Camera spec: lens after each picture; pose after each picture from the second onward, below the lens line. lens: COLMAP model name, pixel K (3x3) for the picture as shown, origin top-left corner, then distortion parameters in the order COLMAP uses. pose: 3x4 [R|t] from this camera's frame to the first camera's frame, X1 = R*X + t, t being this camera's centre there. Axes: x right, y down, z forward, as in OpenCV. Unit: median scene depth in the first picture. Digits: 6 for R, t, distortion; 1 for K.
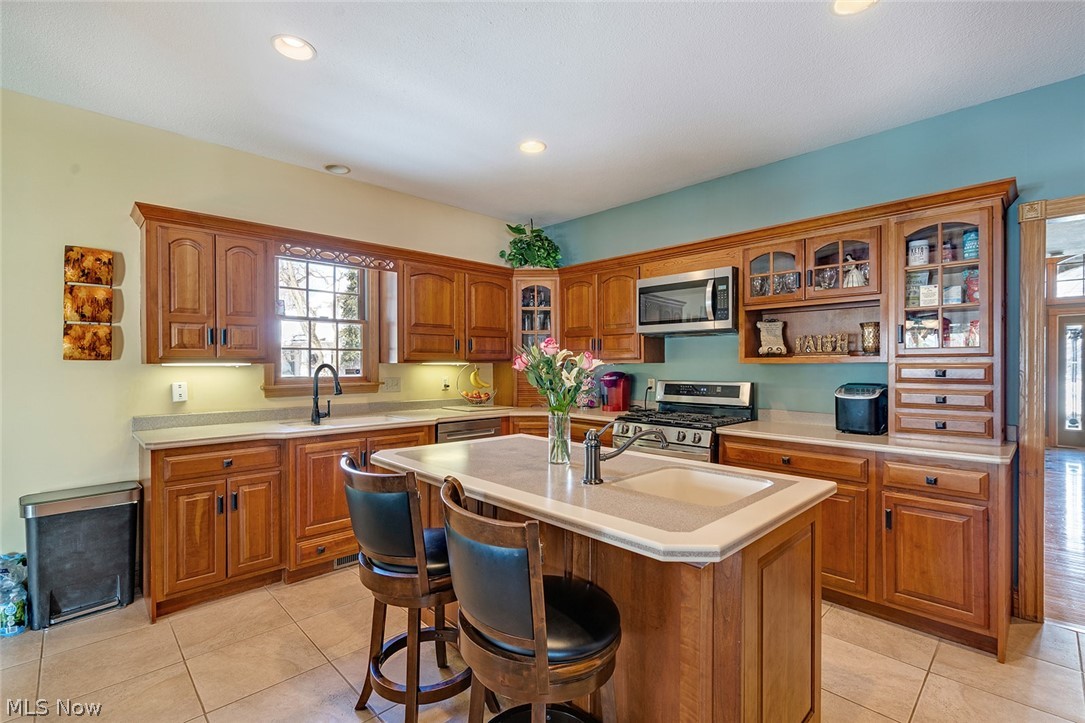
lens RADIAL K [[490.5, 0, 536.3], [0, 490.5, 361.1], [0, 0, 1]] dist [-0.002913, -0.000219]
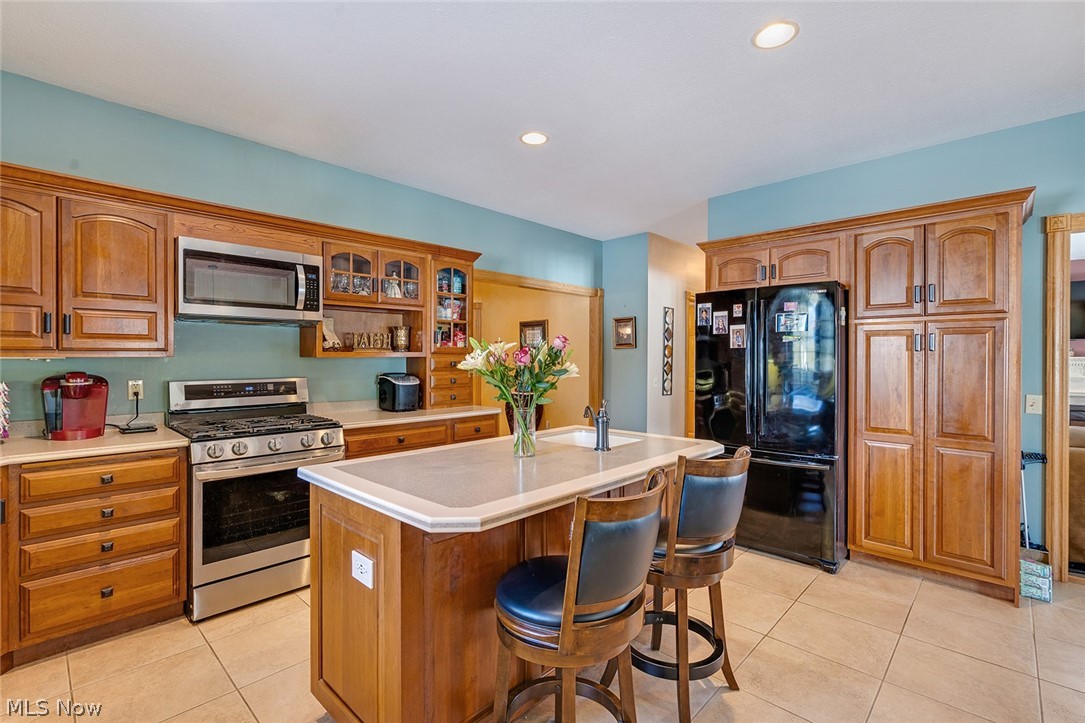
lens RADIAL K [[490.5, 0, 536.3], [0, 490.5, 361.1], [0, 0, 1]] dist [-0.002913, -0.000219]
pose [[-0.040564, -0.001289, 0.999176, -0.655455], [-0.003365, 0.999994, 0.001153, 0.010545], [-0.999171, -0.003316, -0.040568, 0.694919]]
